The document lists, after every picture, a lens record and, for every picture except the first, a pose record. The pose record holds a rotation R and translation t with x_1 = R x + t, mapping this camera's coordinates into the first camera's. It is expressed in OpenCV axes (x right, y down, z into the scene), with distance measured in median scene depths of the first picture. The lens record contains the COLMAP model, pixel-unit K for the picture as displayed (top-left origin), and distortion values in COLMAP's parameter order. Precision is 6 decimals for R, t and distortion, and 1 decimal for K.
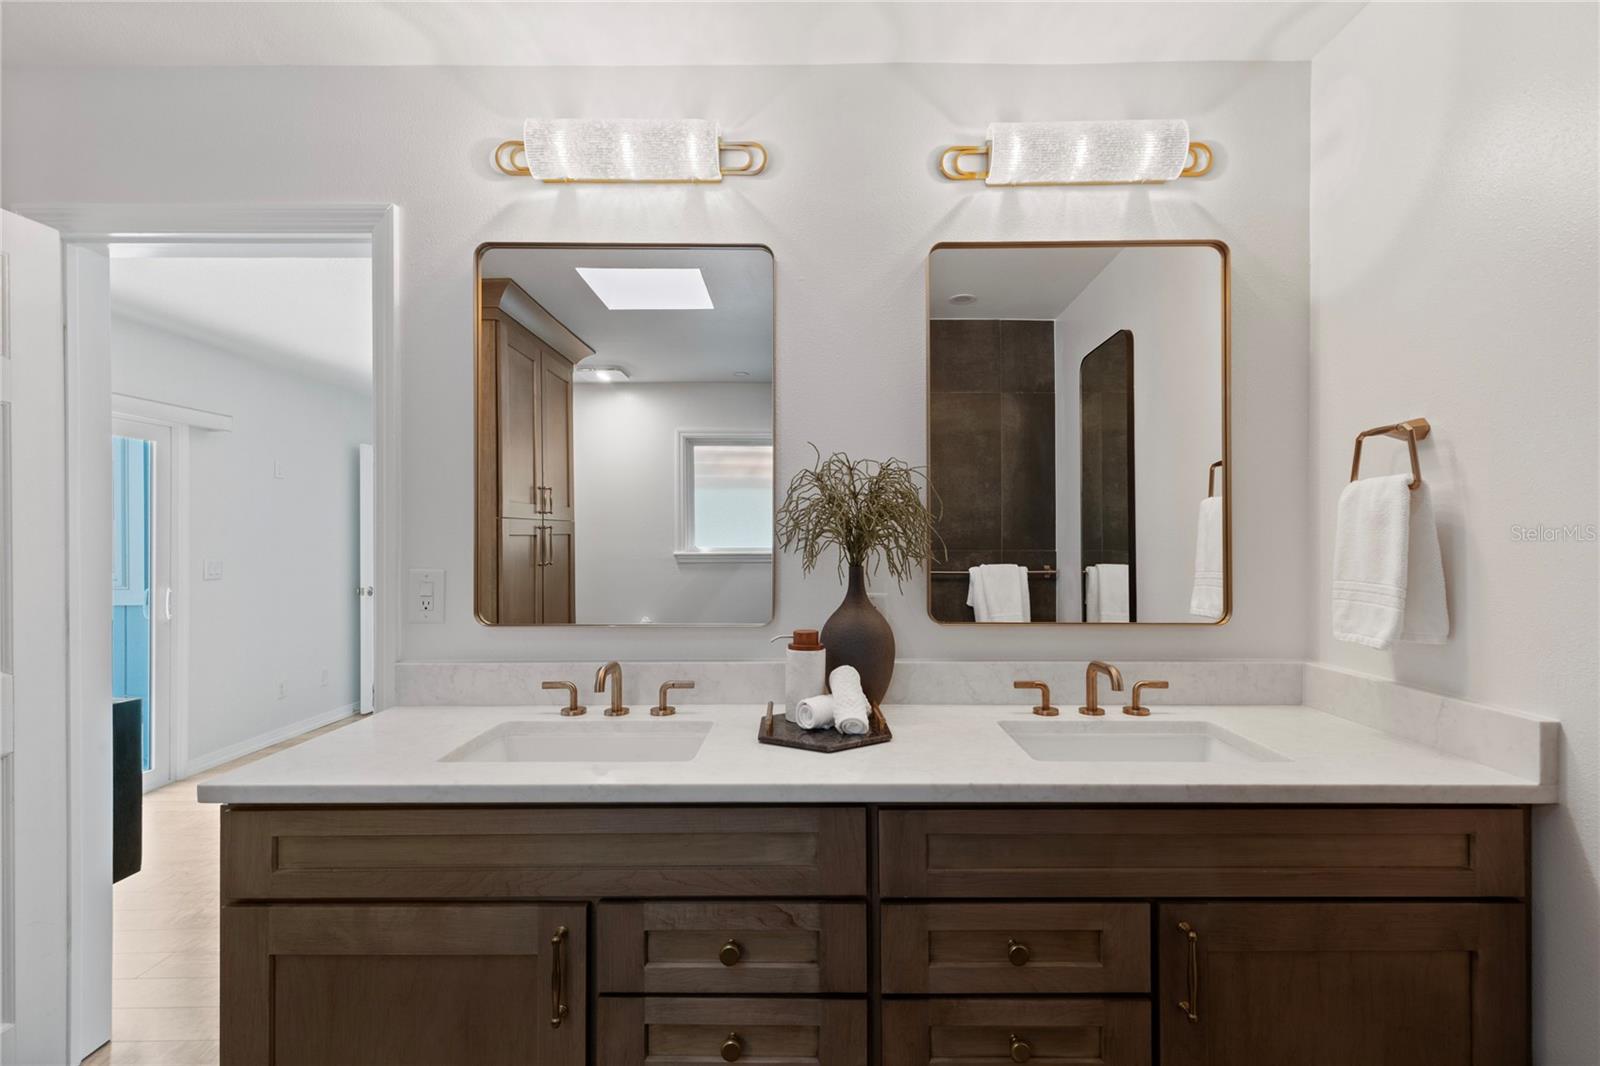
lens RADIAL K [[732.9, 0, 812.7], [0, 732.9, 540.9], [0, 0, 1]] dist [0.009190, -0.000202]
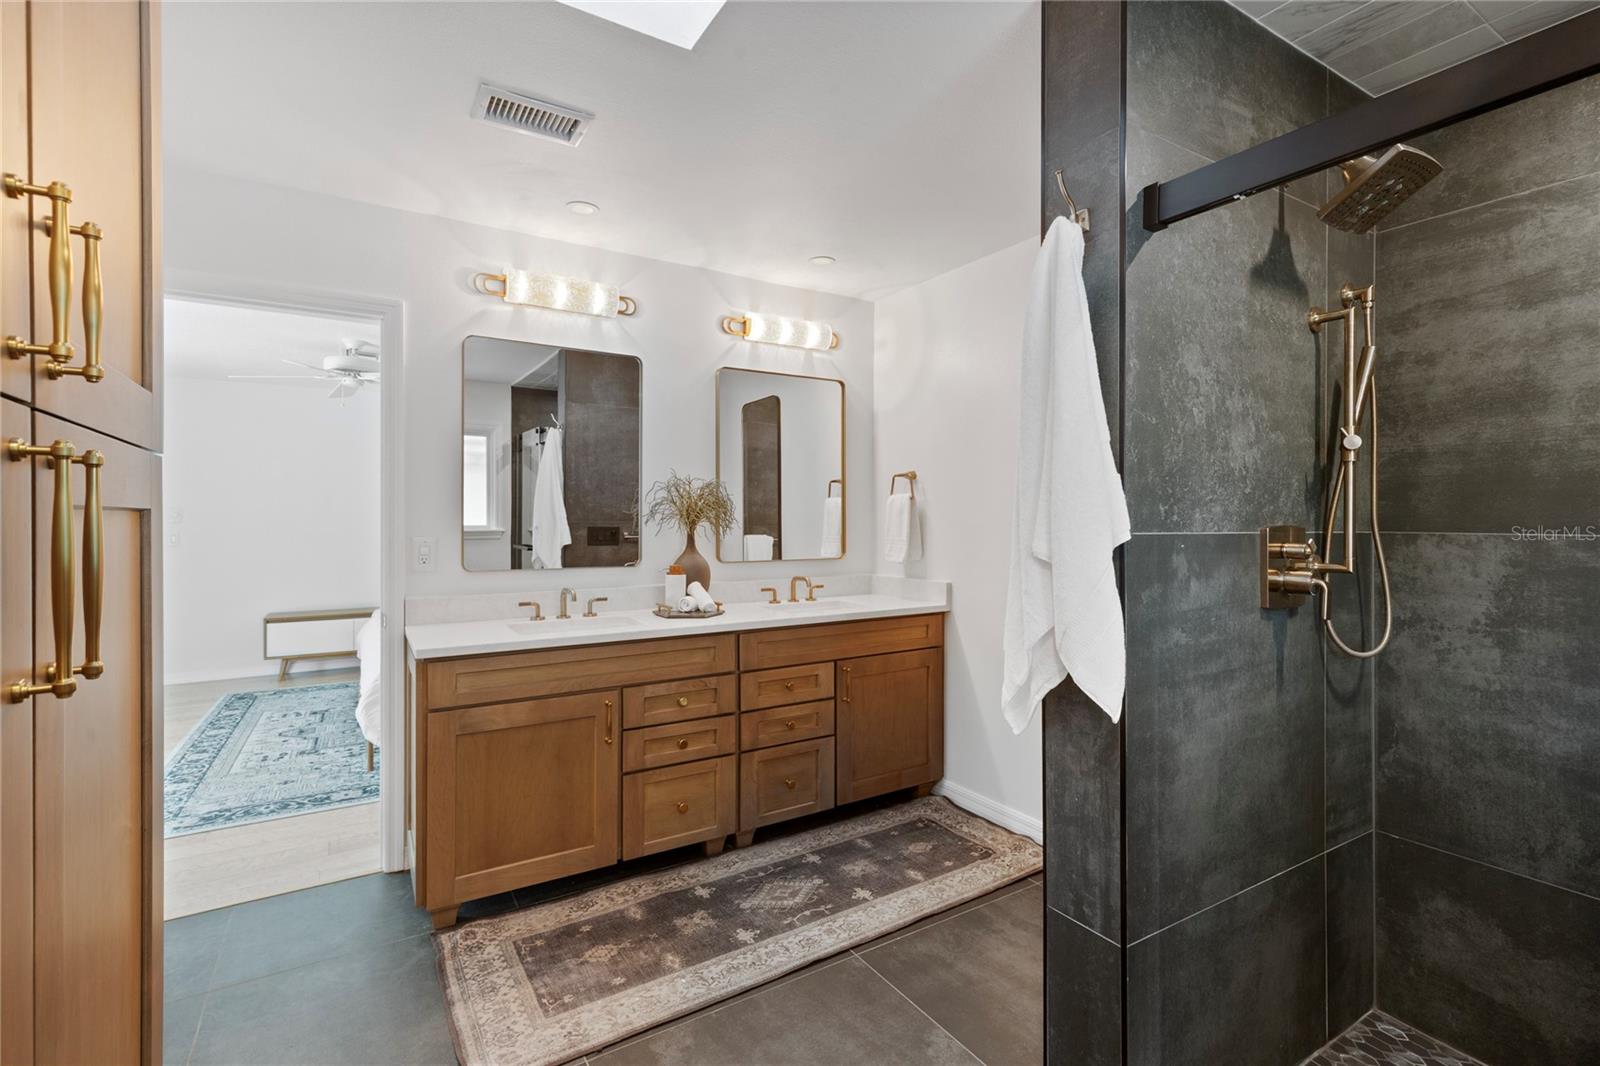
lens RADIAL K [[732.9, 0, 795.4], [0, 732.9, 525.8], [0, 0, 1]] dist [0.009190, -0.000202]
pose [[0.851119, -0.004214, 0.524956, -0.776833], [-0.002087, 0.999933, 0.011409, -0.007586], [-0.524969, -0.010806, 0.851053, -0.857046]]
